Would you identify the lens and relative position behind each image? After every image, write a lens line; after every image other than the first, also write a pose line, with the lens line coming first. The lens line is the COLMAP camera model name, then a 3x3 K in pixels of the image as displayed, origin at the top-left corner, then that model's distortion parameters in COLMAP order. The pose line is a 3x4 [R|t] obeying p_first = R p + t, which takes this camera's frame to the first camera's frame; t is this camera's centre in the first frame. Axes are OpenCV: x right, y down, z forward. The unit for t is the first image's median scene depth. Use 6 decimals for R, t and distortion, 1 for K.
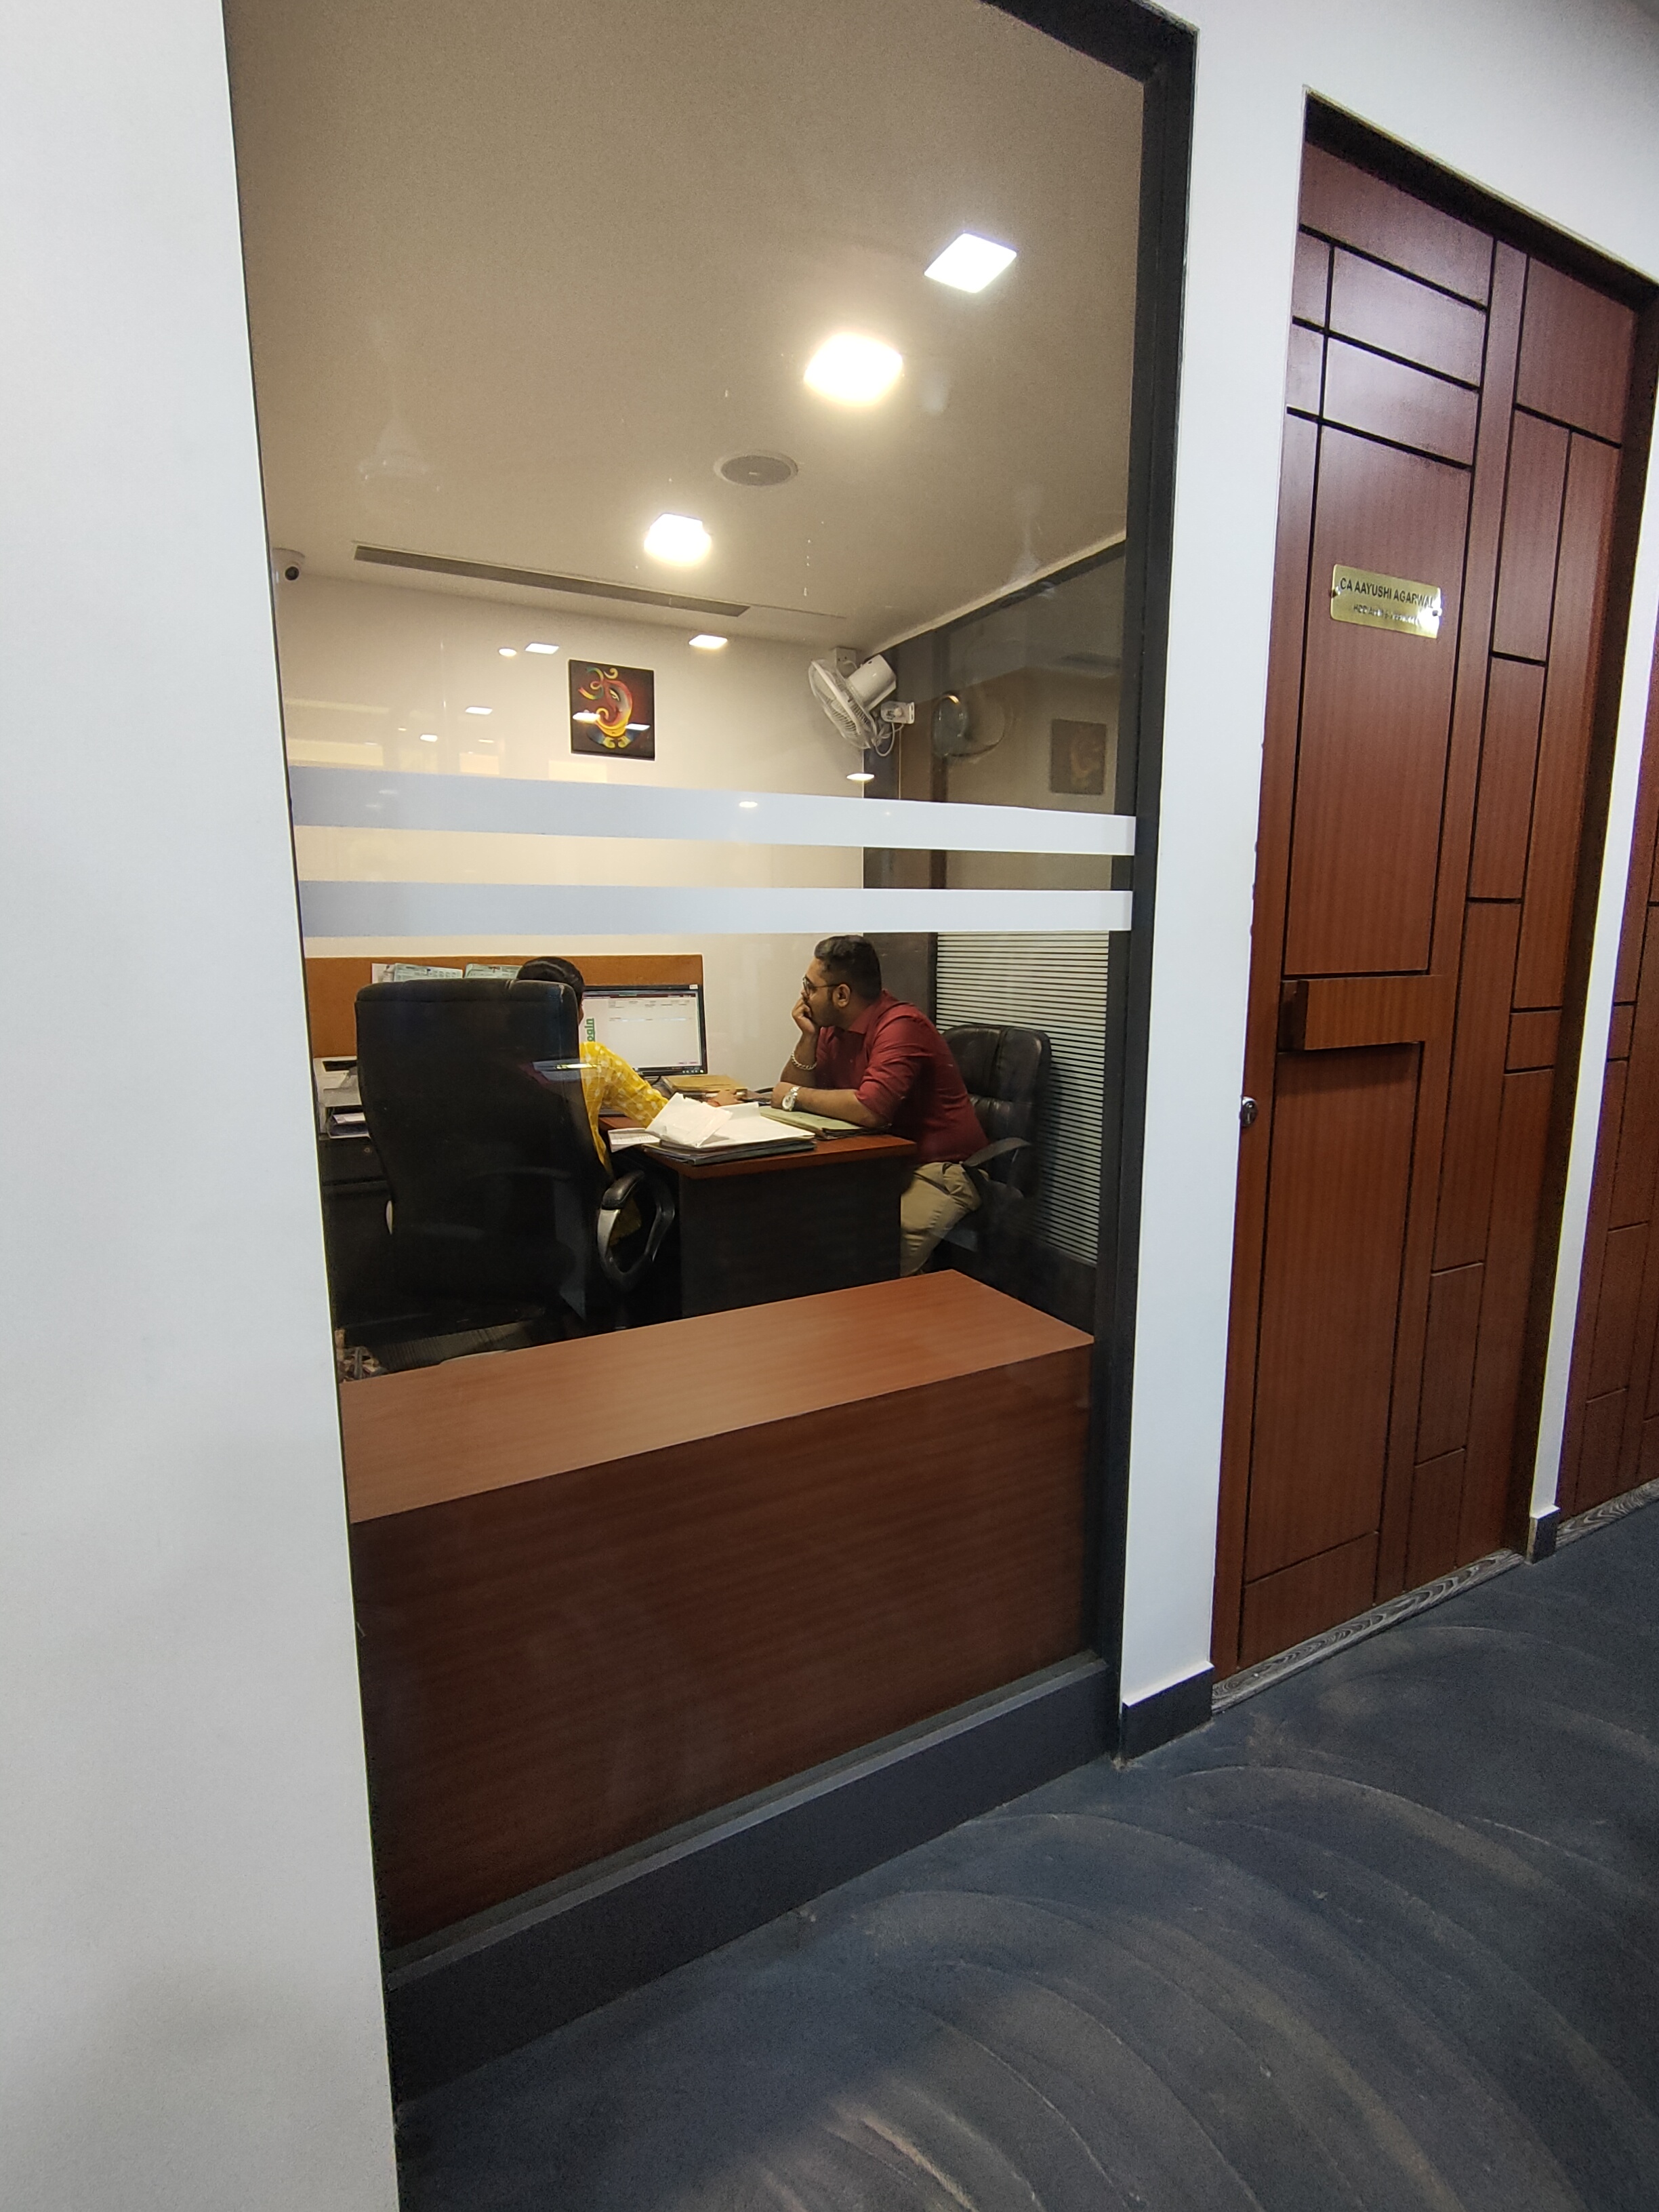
lens RADIAL K [[1054.6, 0, 829.2], [0, 1054.6, 1117.2], [0, 0, 1]] dist [0.010529, 0.001374]
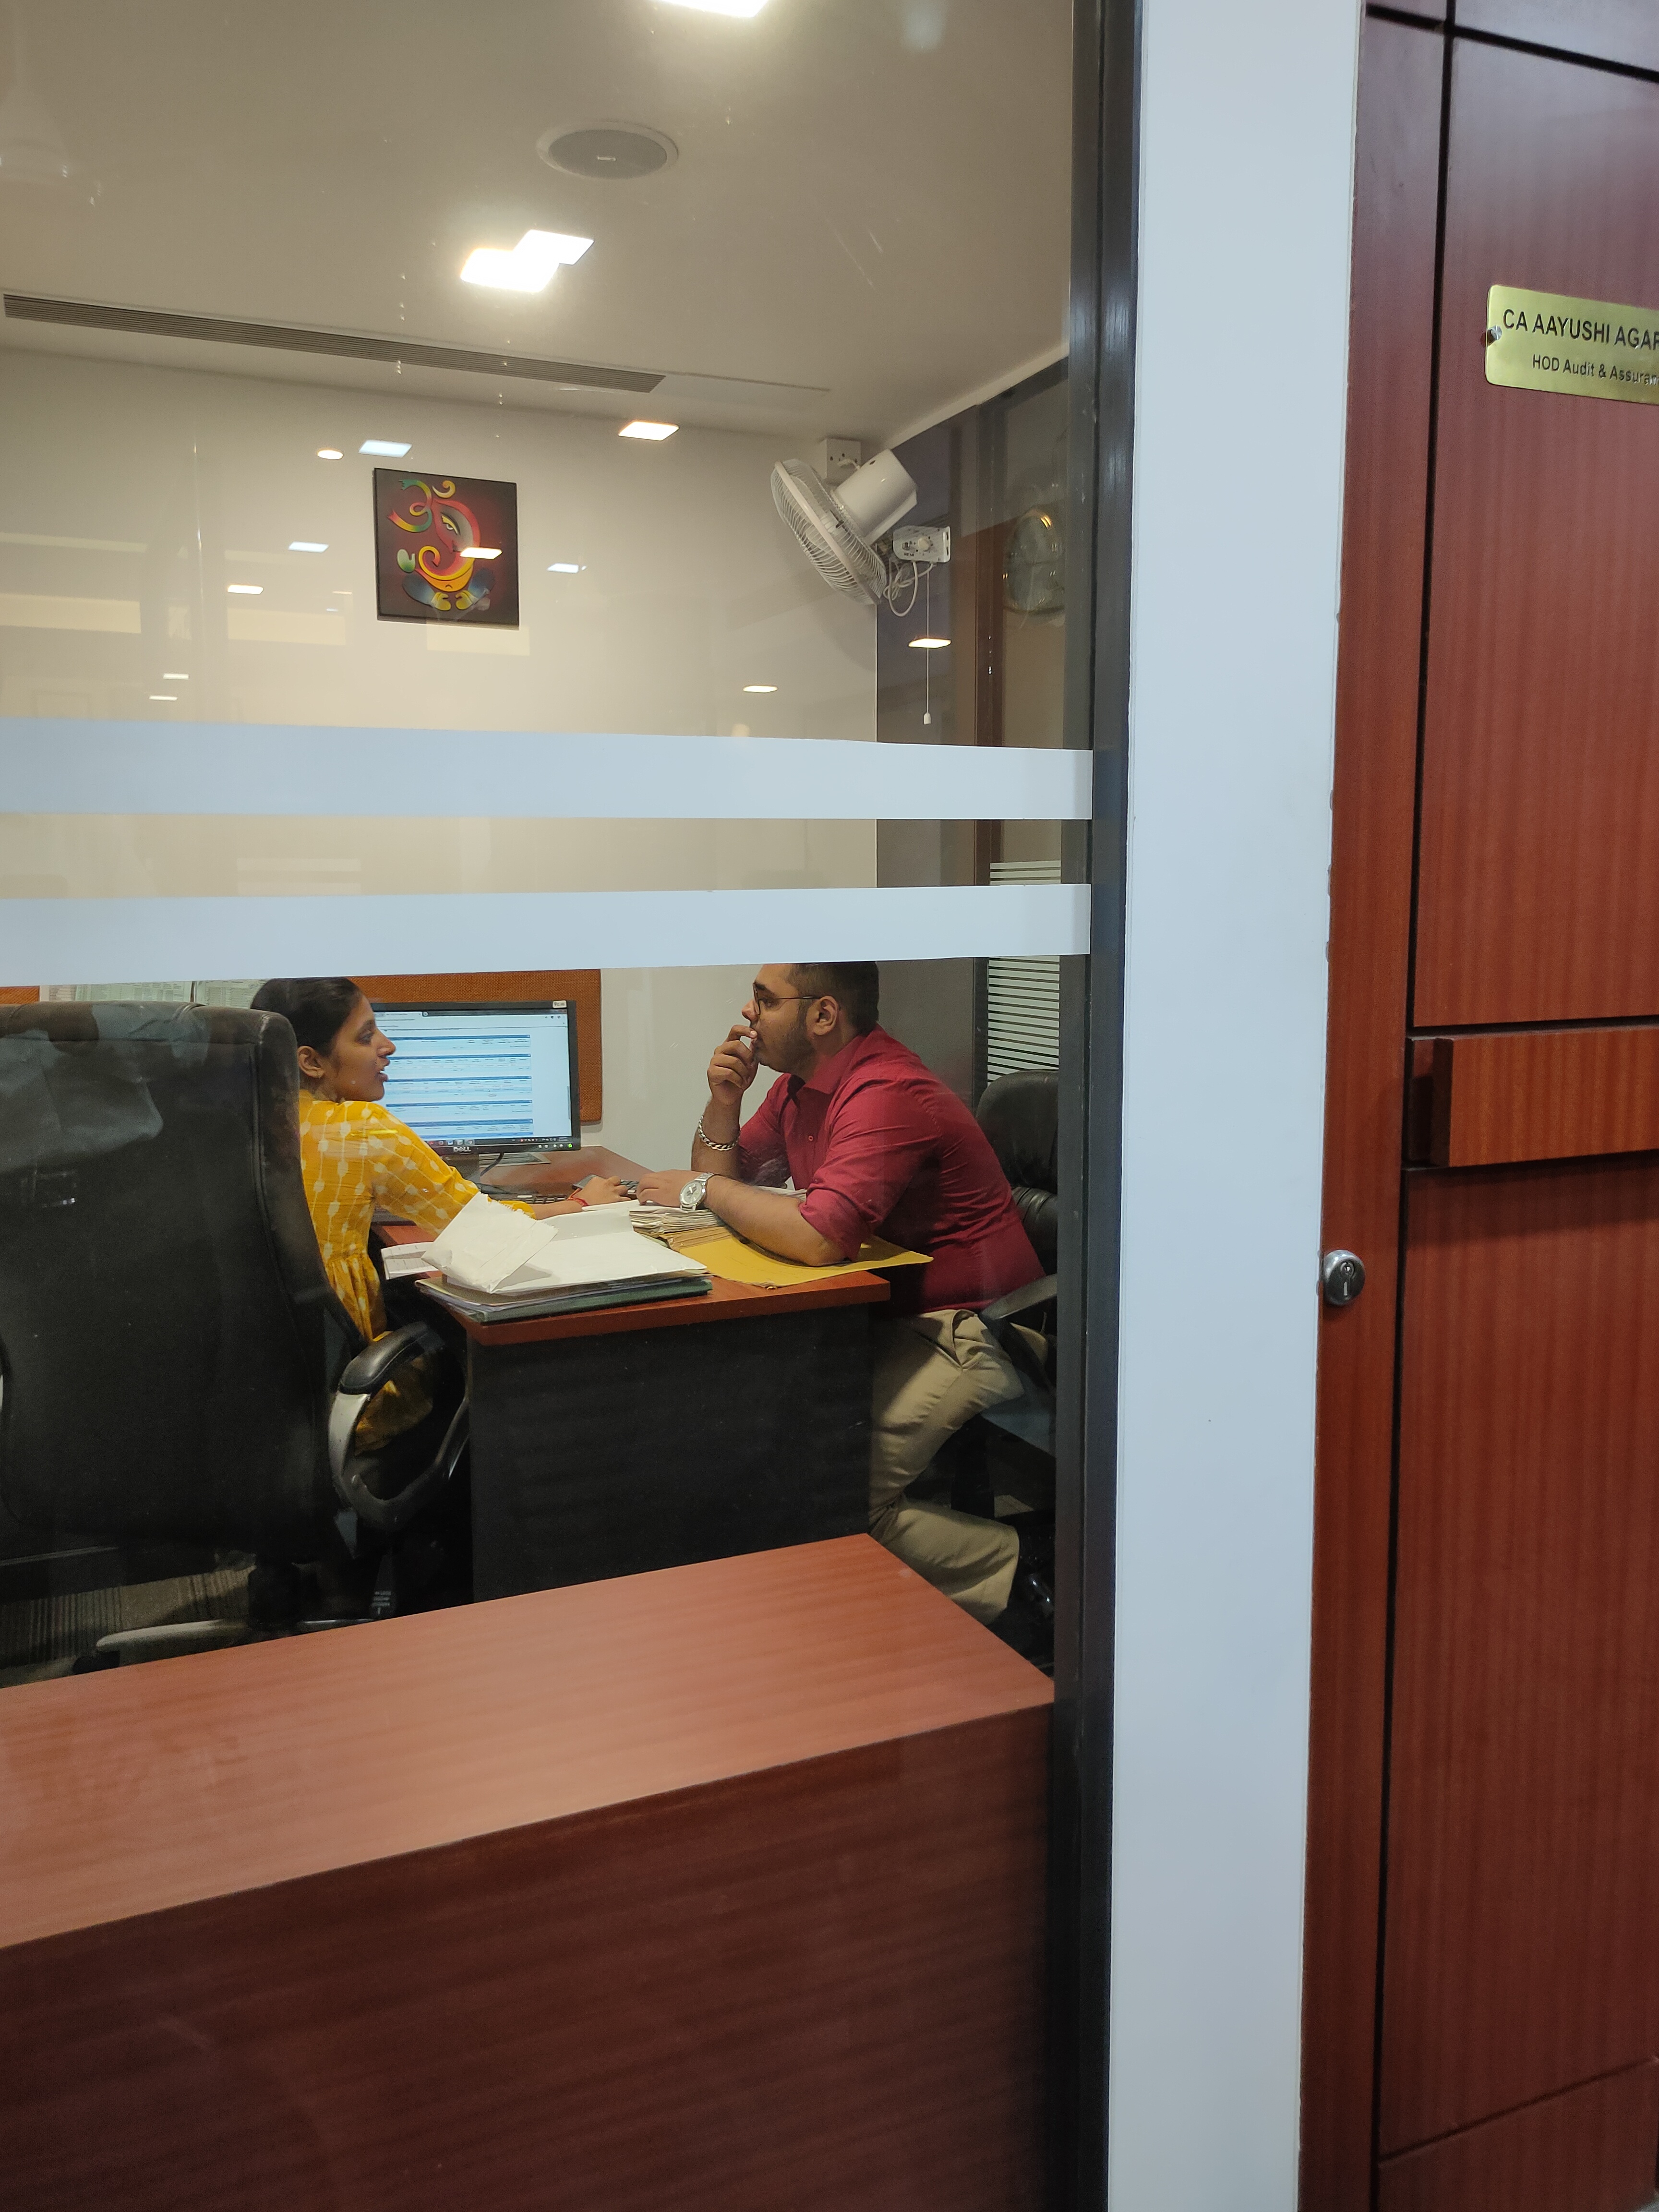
lens RADIAL K [[1708.2, 0, 823.5], [0, 1708.2, 1099.4], [0, 0, 1]] dist [0.075857, -0.055576]
pose [[0.997102, 0.006084, -0.075835, 0.111442], [-0.009649, 0.998861, -0.046729, -0.030090], [0.075465, 0.047325, 0.996025, 0.052773]]
